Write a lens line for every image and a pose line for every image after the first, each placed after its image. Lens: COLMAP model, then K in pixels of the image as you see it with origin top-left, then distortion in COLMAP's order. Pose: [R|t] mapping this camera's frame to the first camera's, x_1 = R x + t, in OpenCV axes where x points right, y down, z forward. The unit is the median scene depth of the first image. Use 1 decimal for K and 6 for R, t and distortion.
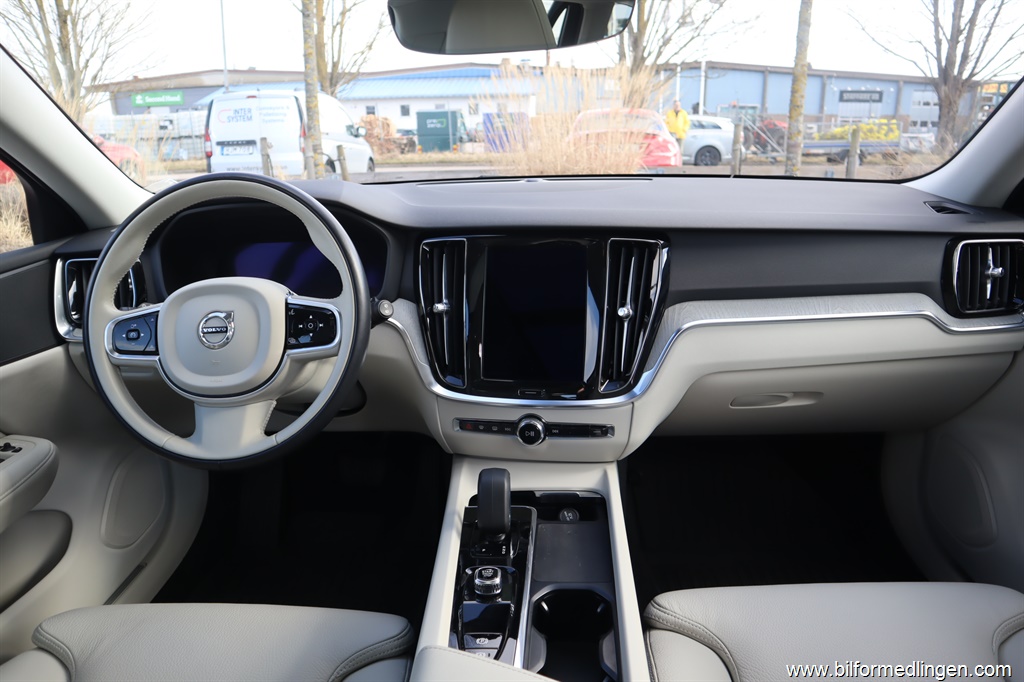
lens RADIAL K [[710.1, 0, 512.0], [0, 710.1, 341.0], [0, 0, 1]] dist [-0.121523, 0.076400]
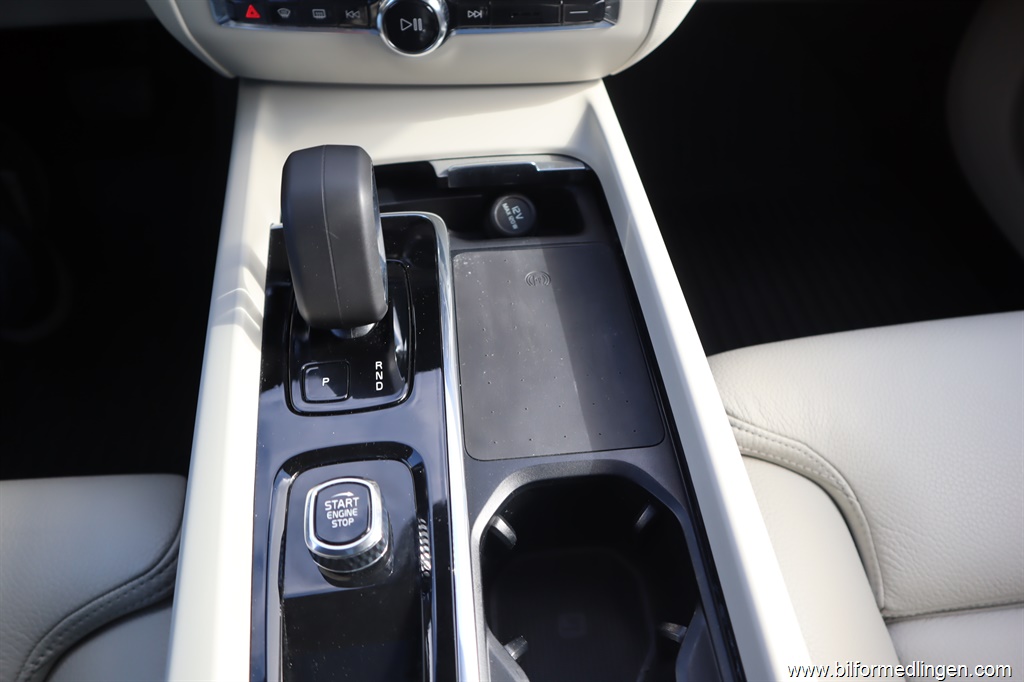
lens RADIAL K [[712.2, 0, 512.0], [0, 712.2, 341.0], [0, 0, 1]] dist [-0.126137, 0.077934]
pose [[0.982488, -0.110527, 0.150005, 0.003189], [0.006102, 0.823717, 0.566968, 0.060715], [-0.186227, -0.556124, 0.809967, 0.608305]]
